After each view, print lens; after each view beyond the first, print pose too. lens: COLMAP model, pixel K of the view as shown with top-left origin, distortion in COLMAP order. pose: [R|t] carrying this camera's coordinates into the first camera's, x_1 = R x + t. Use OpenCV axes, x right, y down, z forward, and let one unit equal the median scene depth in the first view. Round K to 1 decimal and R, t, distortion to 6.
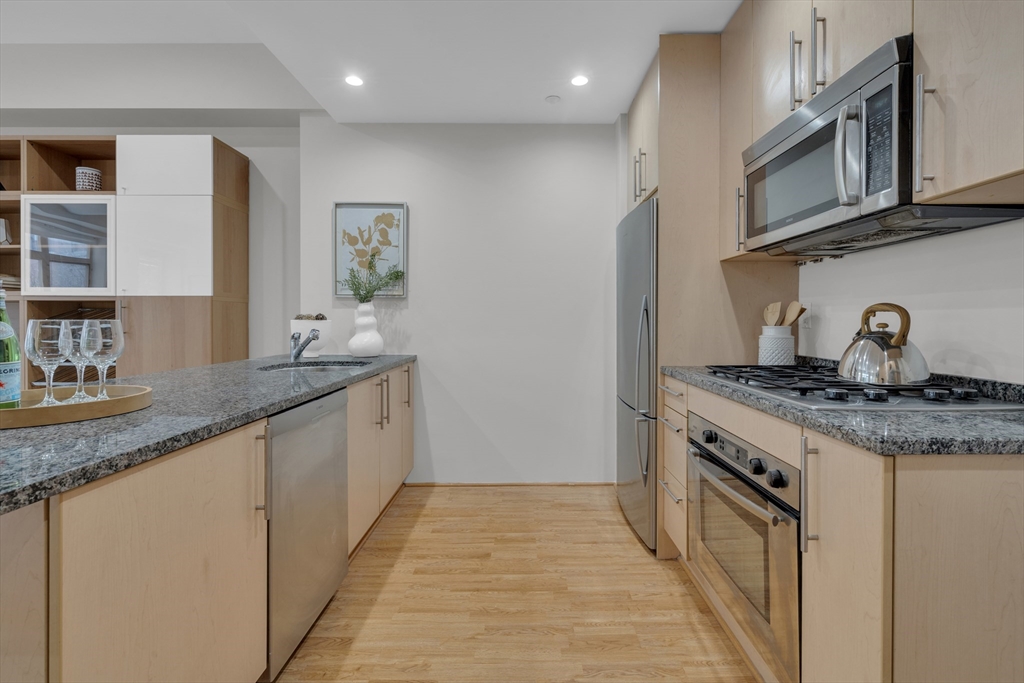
lens RADIAL K [[470.6, 0, 524.5], [0, 470.6, 323.2], [0, 0, 1]] dist [-0.001444, 0.000484]
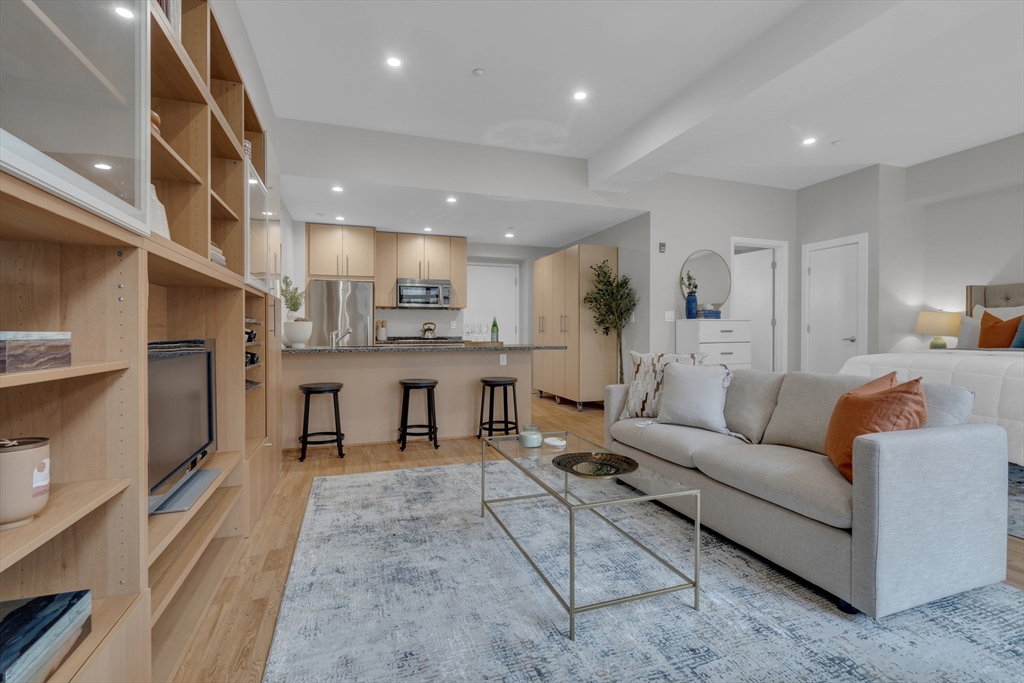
lens RADIAL K [[460.3, 0, 510.6], [0, 460.3, 338.7], [0, 0, 1]] dist [-0.001006, 0.000625]
pose [[-0.326560, -0.014537, 0.945065, -1.988993], [0.005627, 0.999834, 0.017324, 0.022705], [-0.945160, 0.010975, -0.326424, 0.850974]]
